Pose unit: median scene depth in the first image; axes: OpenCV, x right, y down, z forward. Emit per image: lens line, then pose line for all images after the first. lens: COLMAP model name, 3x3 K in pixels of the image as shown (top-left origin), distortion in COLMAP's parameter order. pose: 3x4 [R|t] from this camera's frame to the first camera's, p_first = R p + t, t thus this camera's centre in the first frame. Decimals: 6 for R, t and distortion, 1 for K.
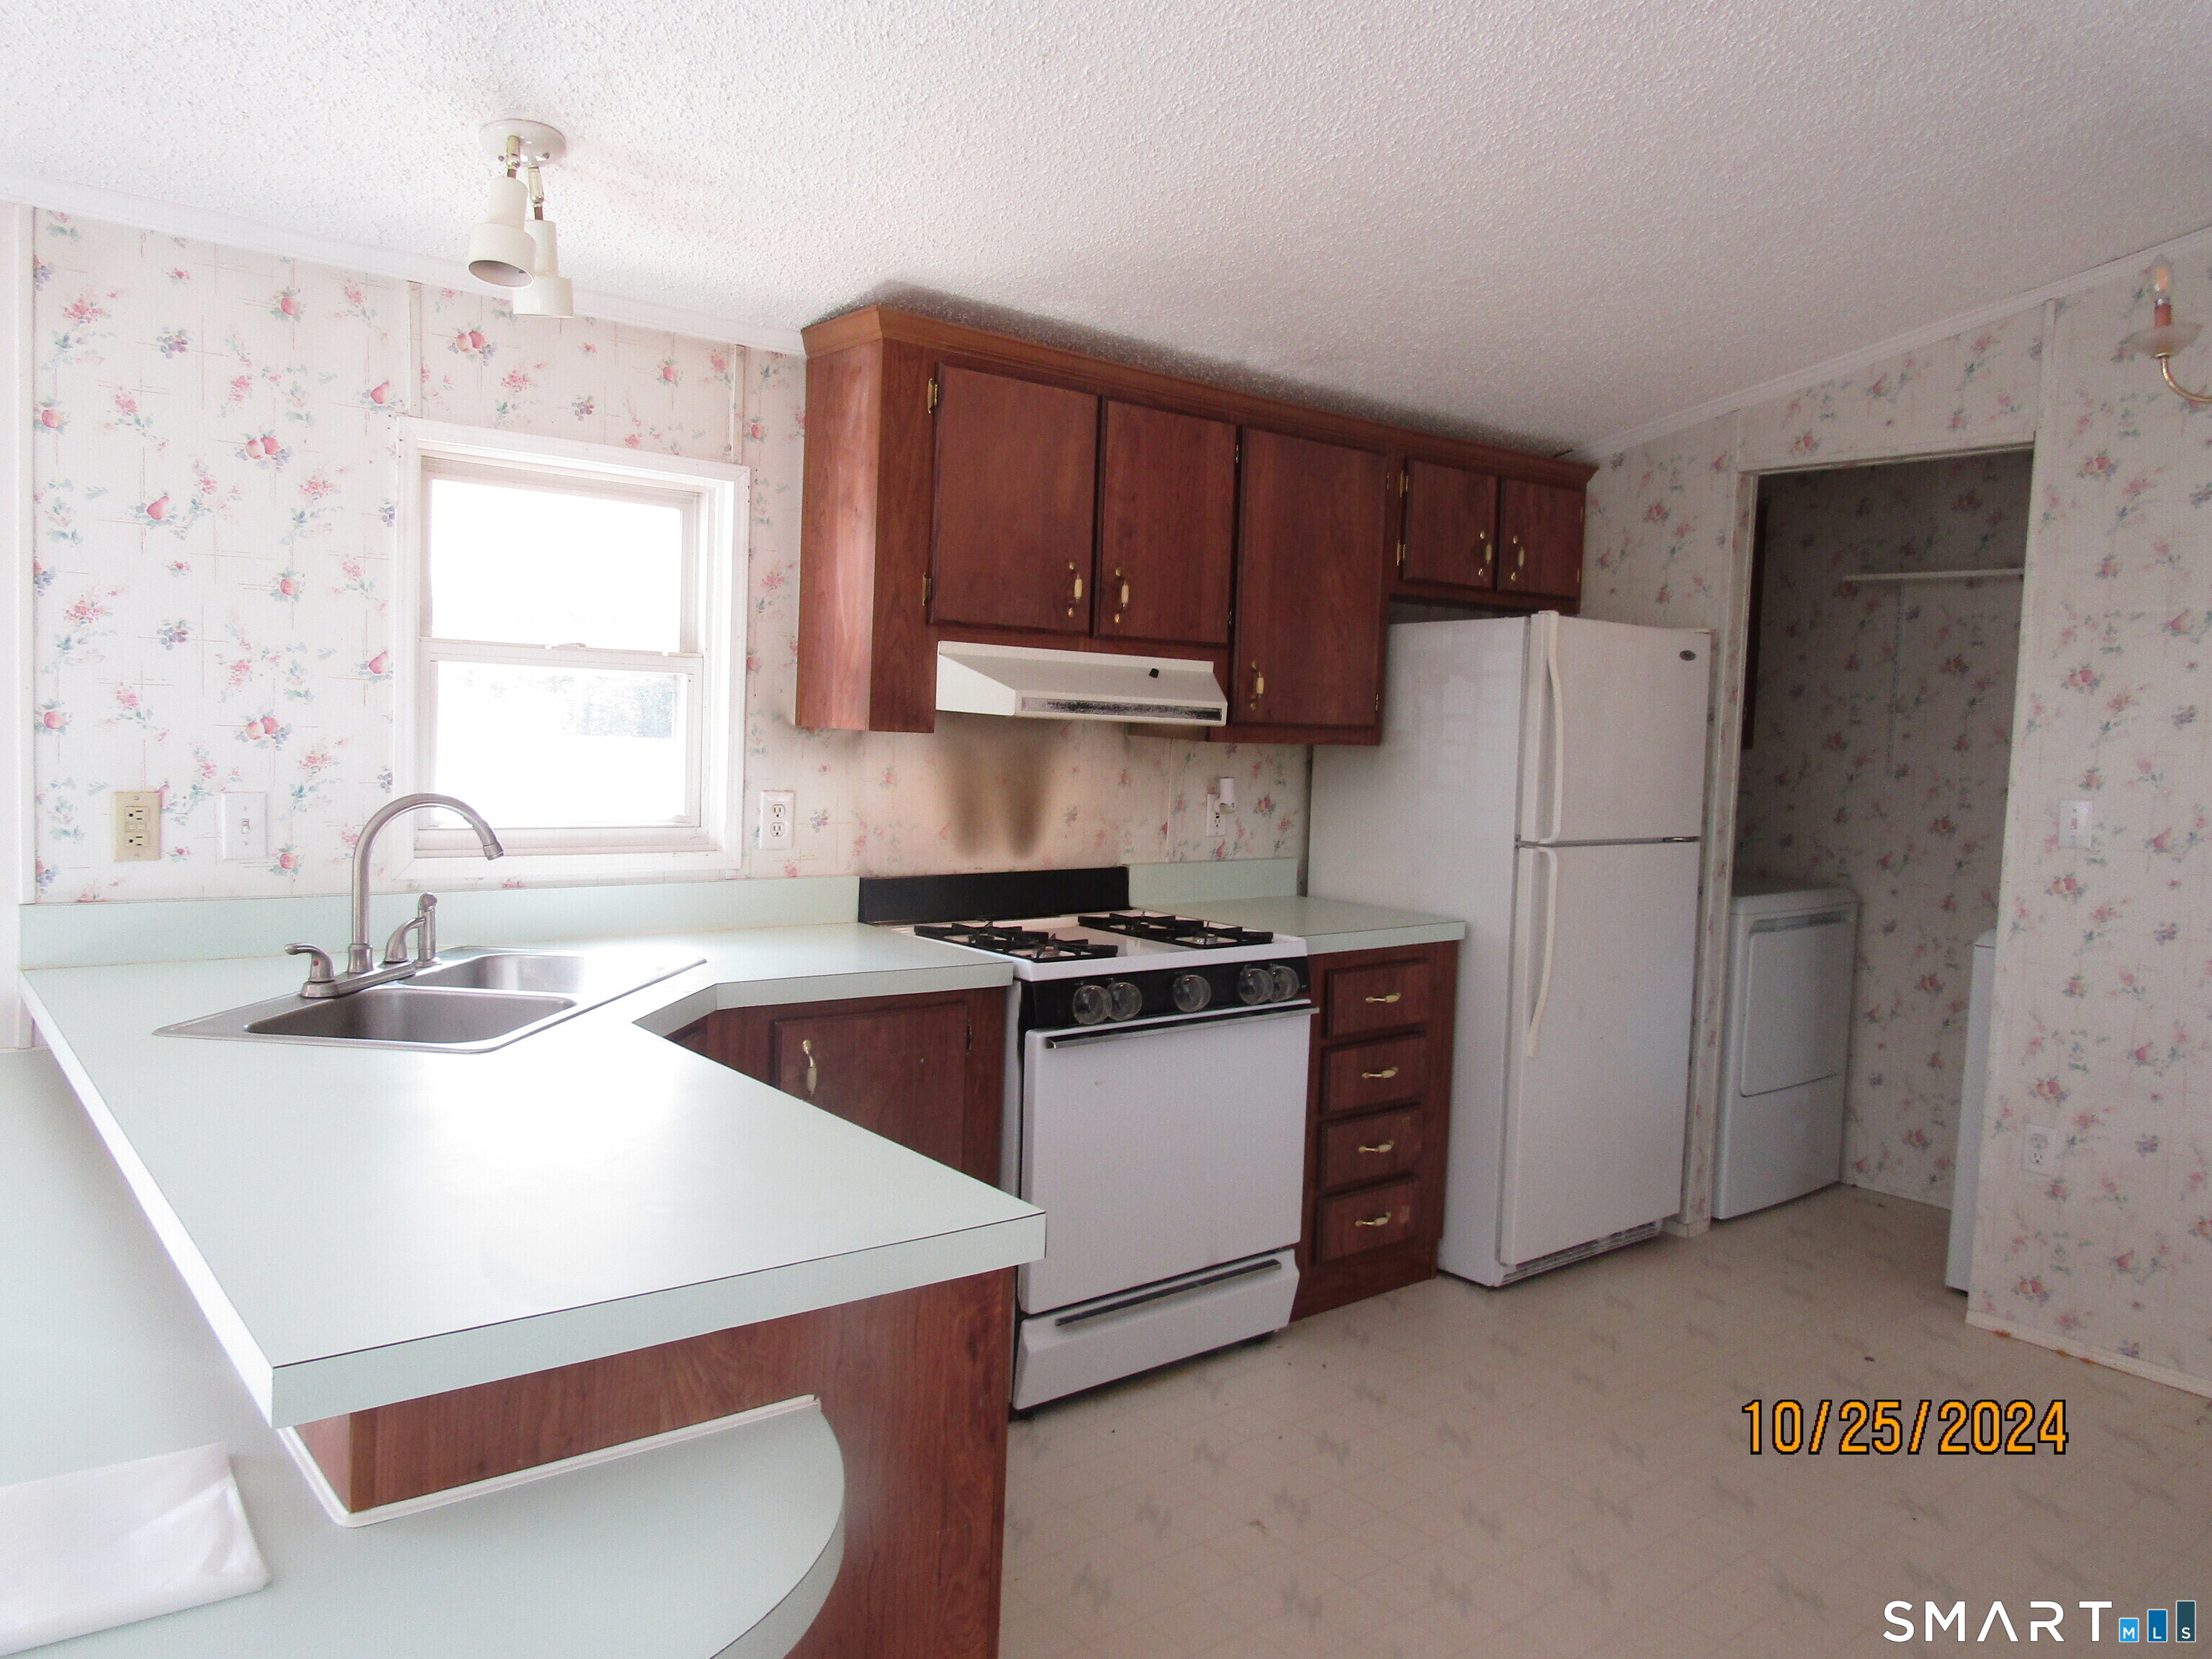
lens RADIAL K [[1566.9, 0, 1108.5], [0, 1566.9, 826.0], [0, 0, 1]] dist [-0.007952, 0.001586]
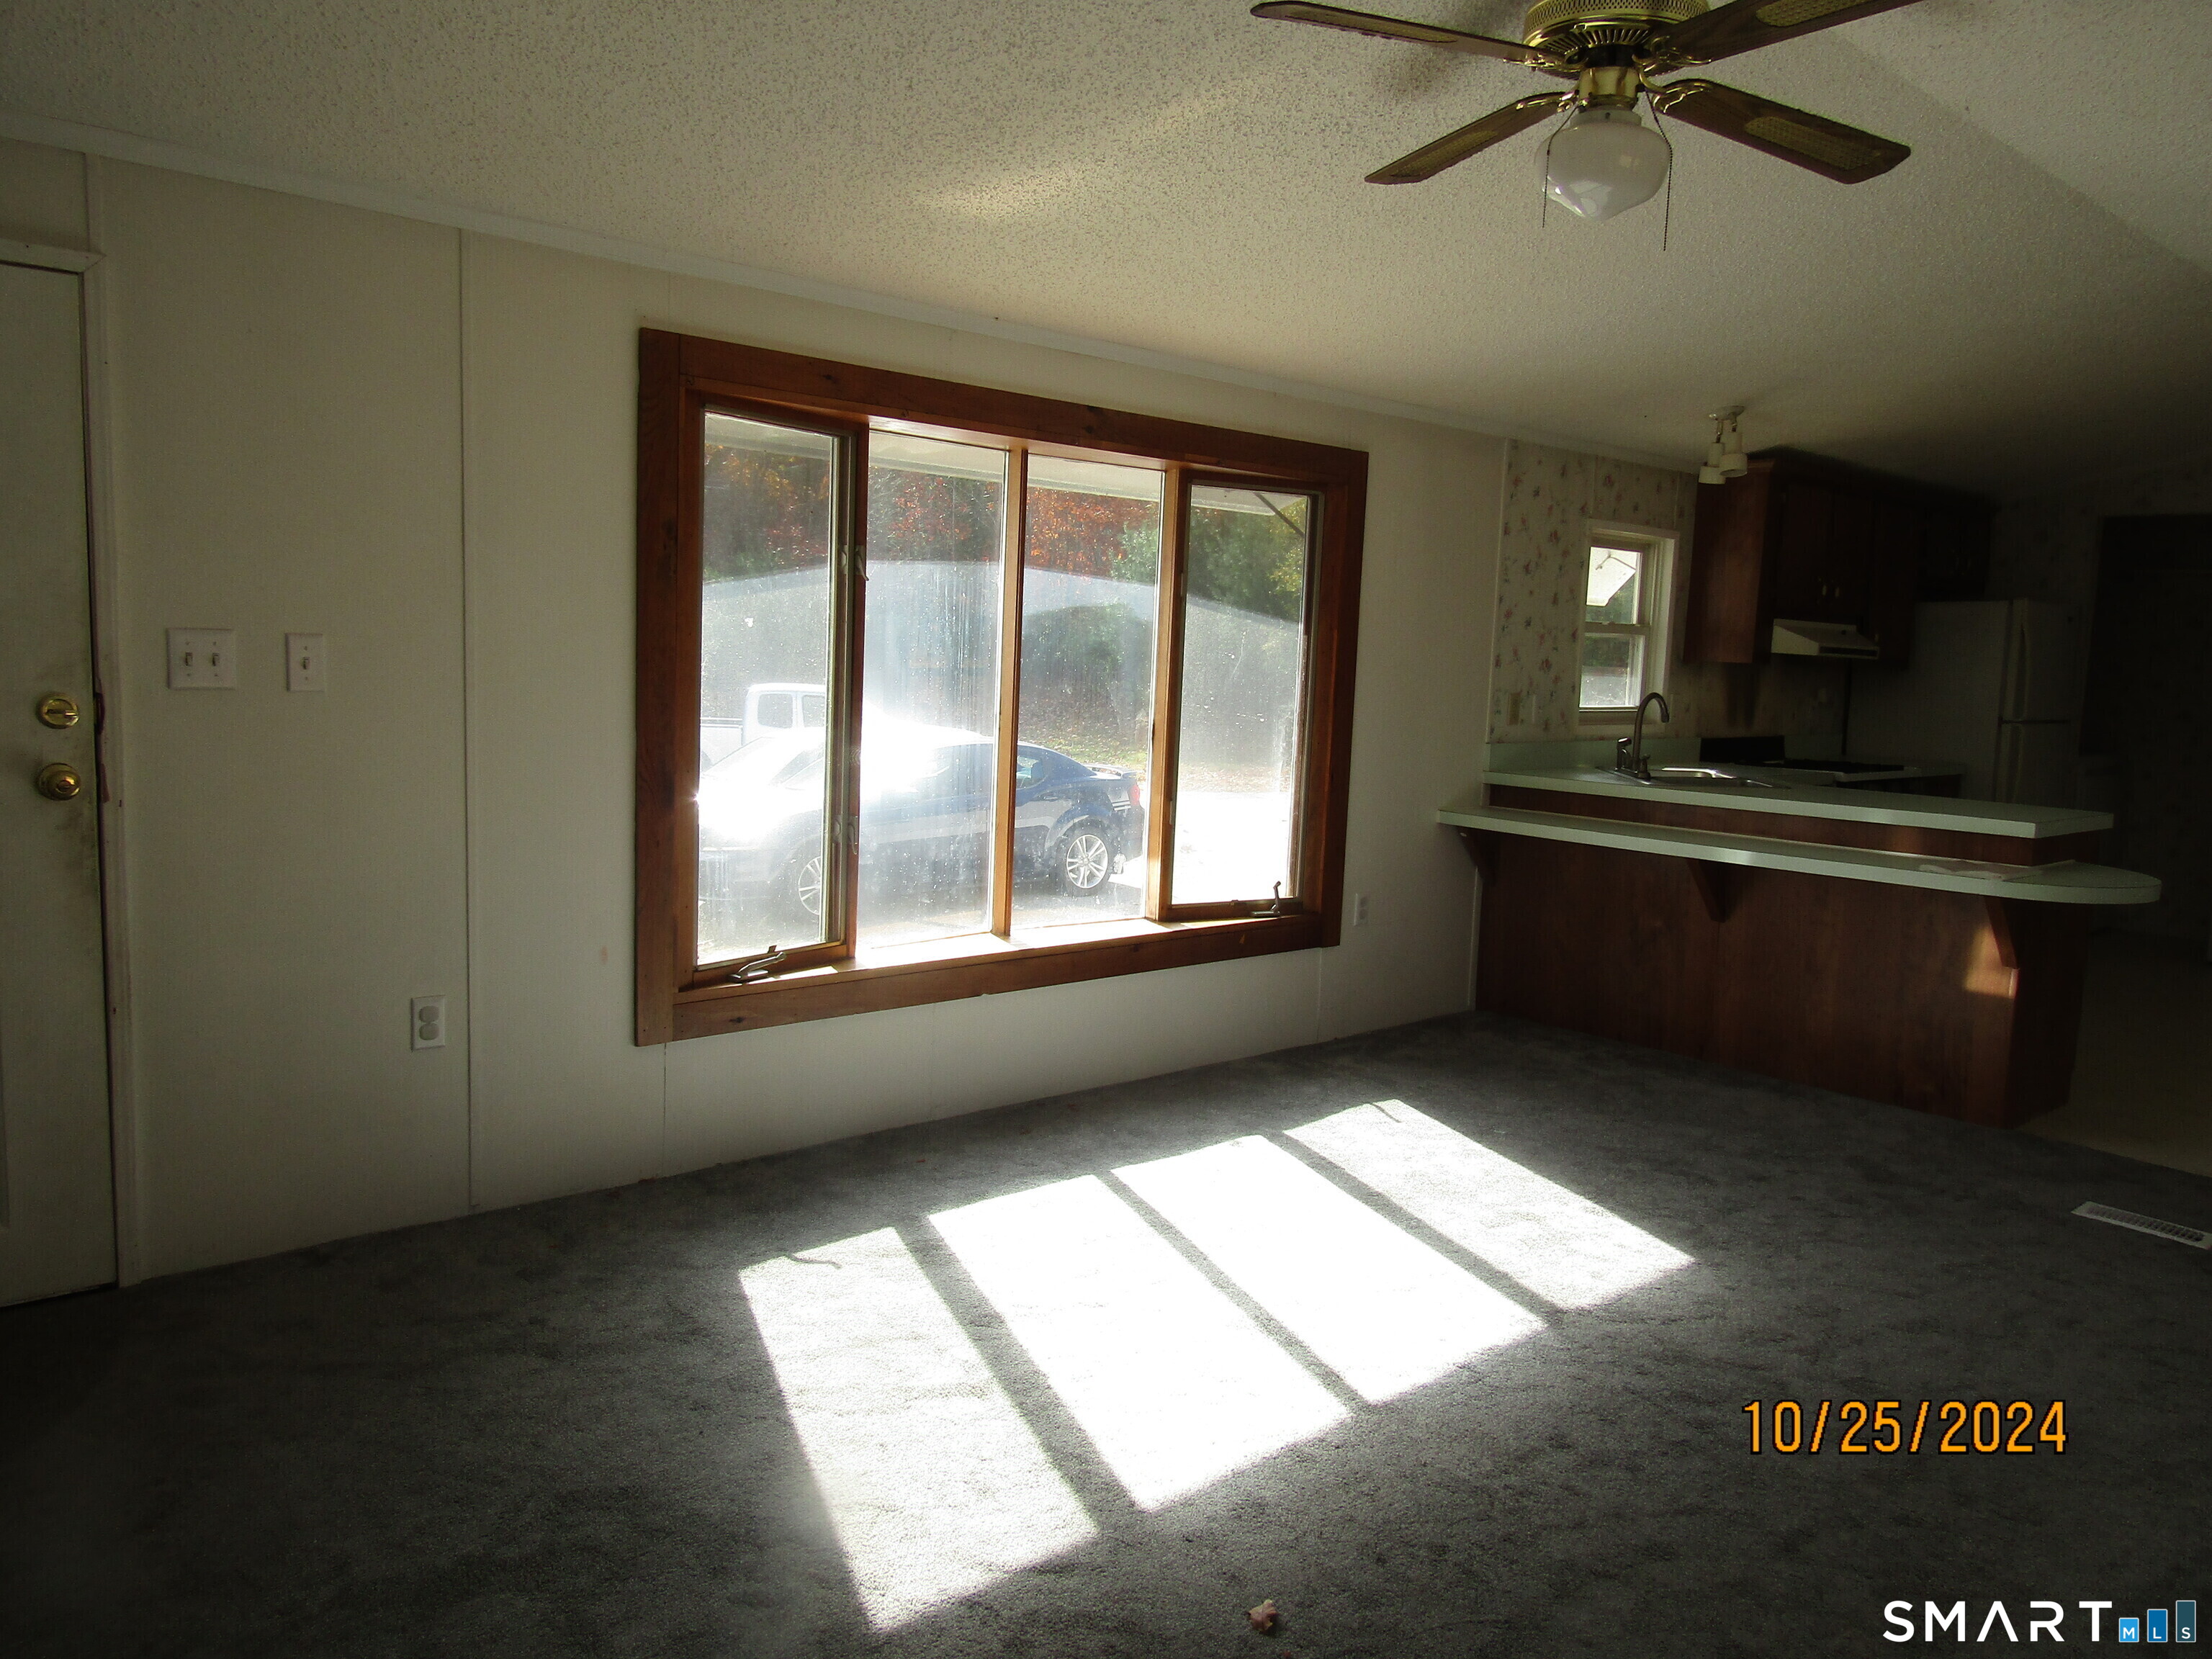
lens RADIAL K [[1566.9, 0, 1109.9], [0, 1566.9, 837.9], [0, 0, 1]] dist [-0.007952, 0.001586]
pose [[0.999366, -0.007744, 0.034749, -0.948058], [0.005763, 0.998372, 0.056753, 0.040170], [-0.035132, -0.056517, 0.997783, -0.915673]]
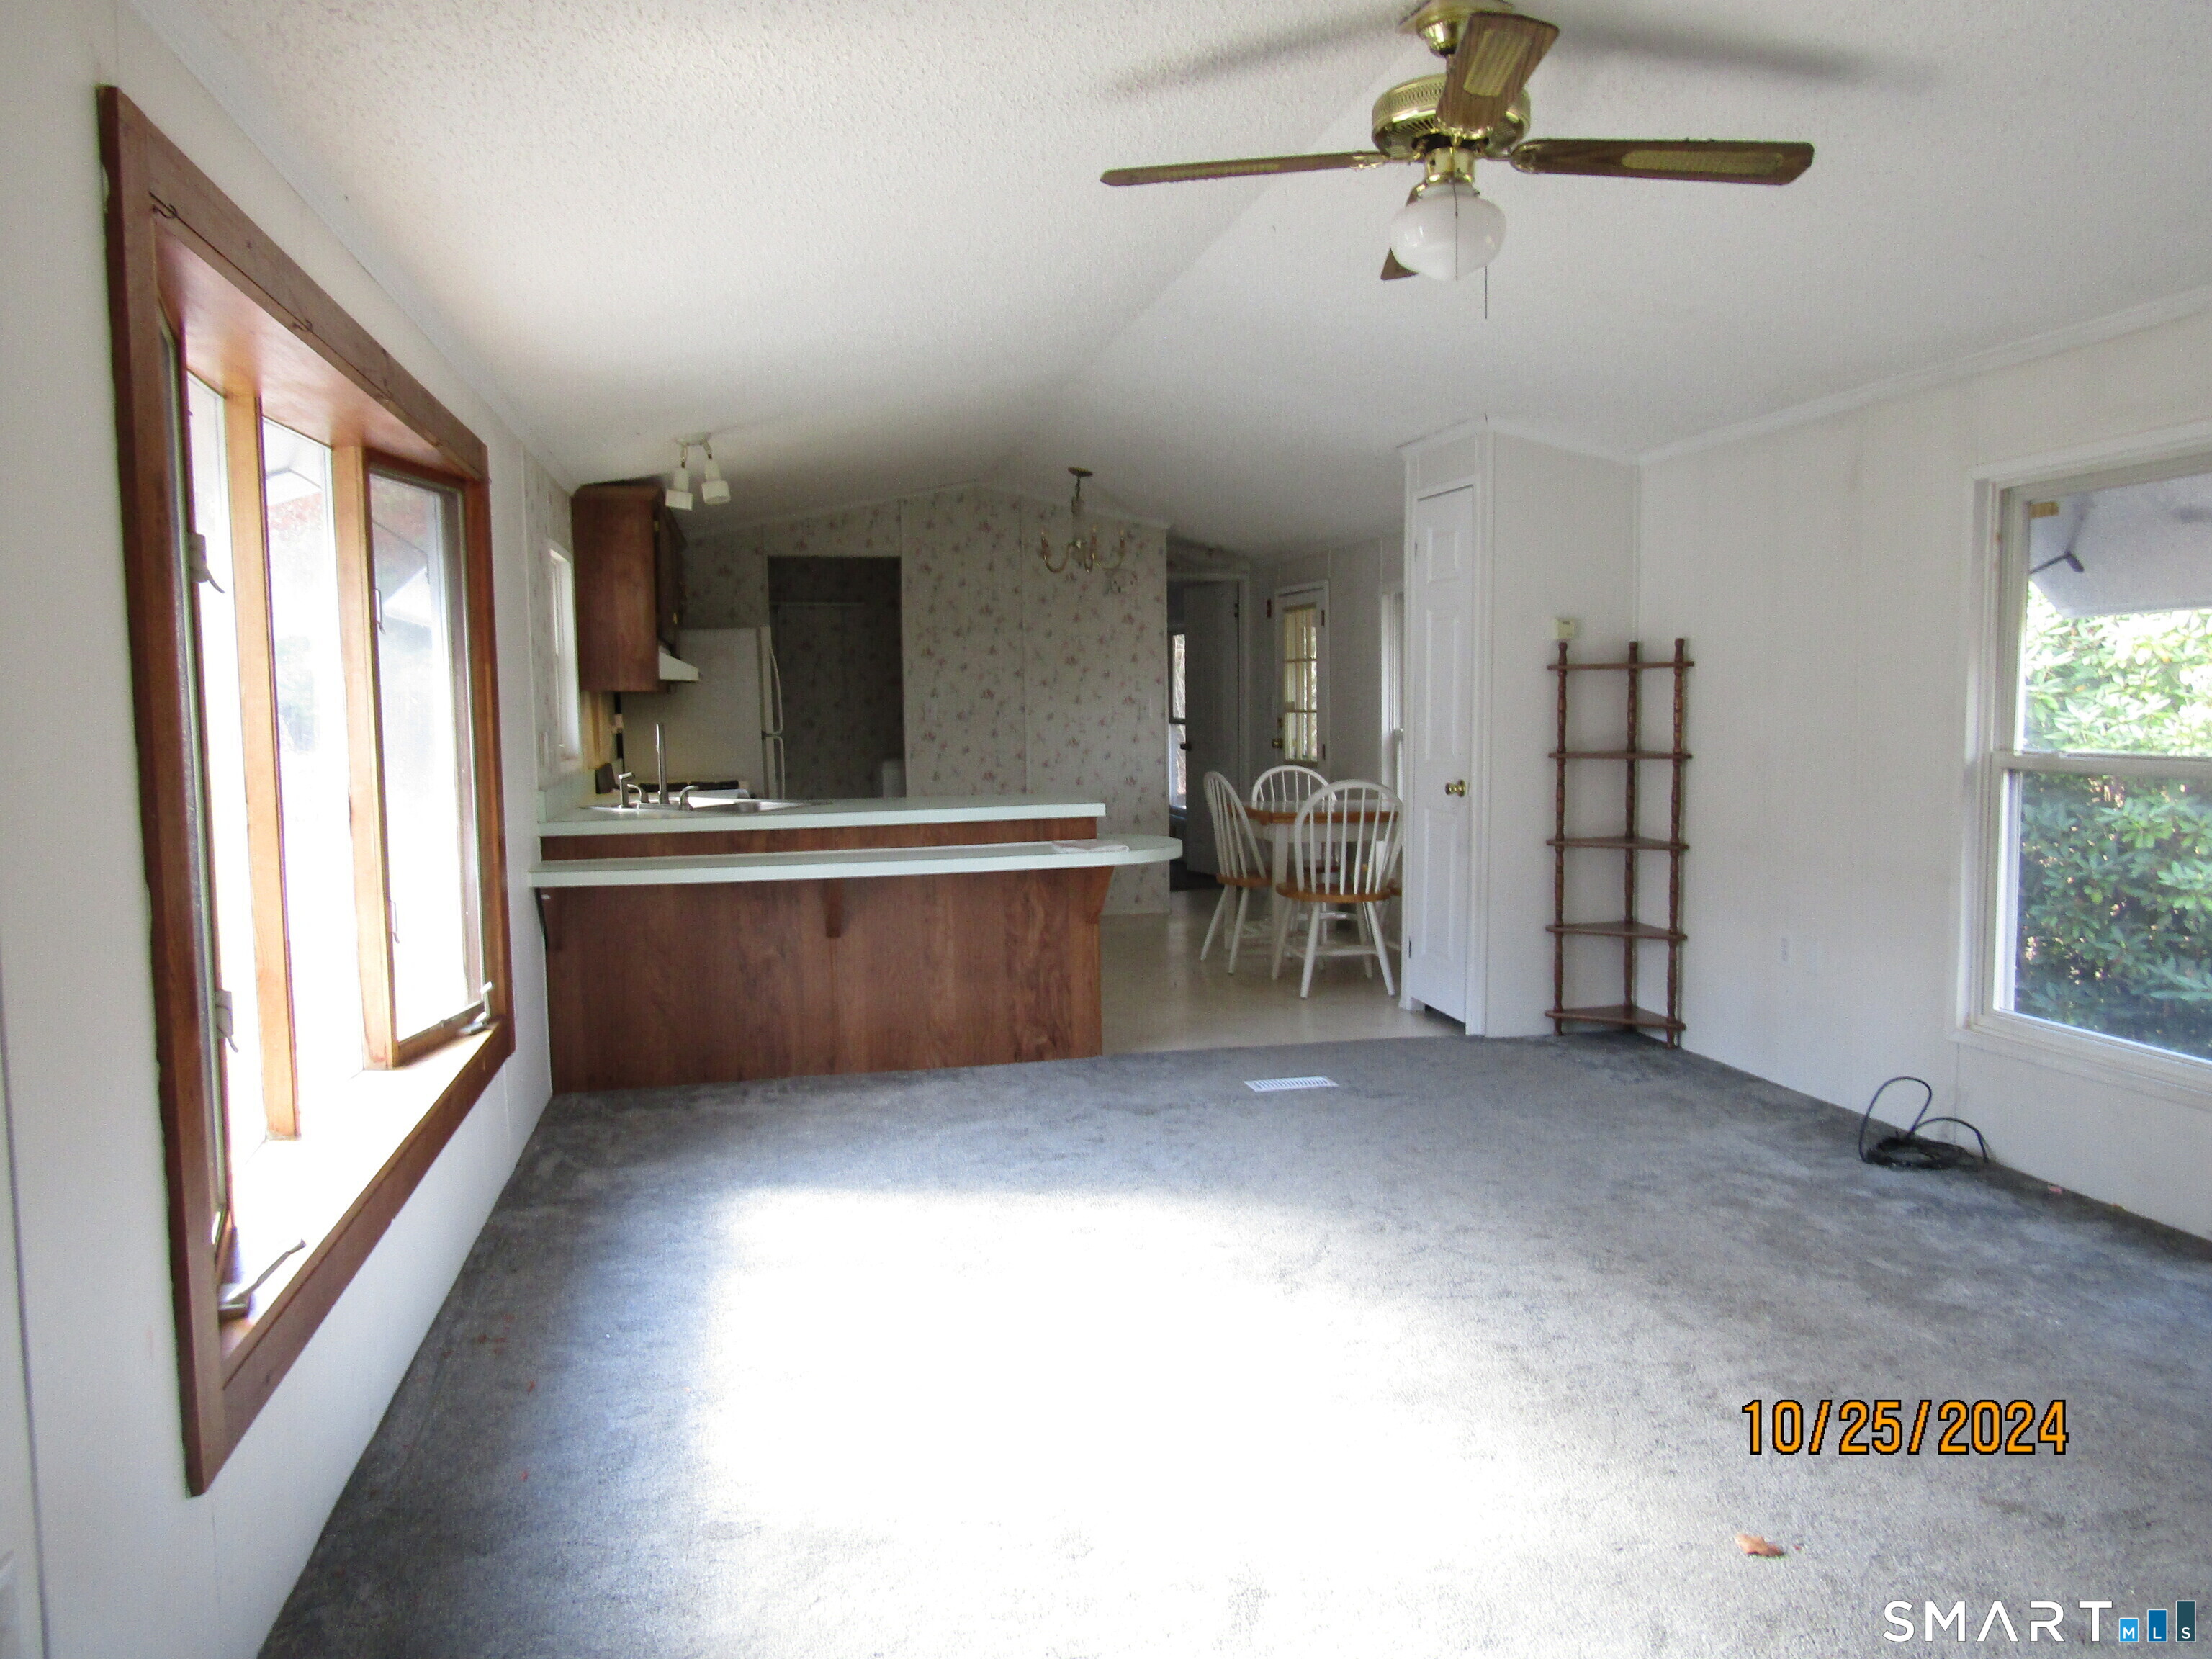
lens RADIAL K [[1566.9, 0, 1117.3], [0, 1566.9, 826.0], [0, 0, 1]] dist [-0.007952, 0.001586]
pose [[0.436559, -0.116802, 0.892061, -1.546604], [0.090941, 0.992187, 0.085407, -0.005846], [-0.895067, 0.043839, 0.443771, -0.387365]]
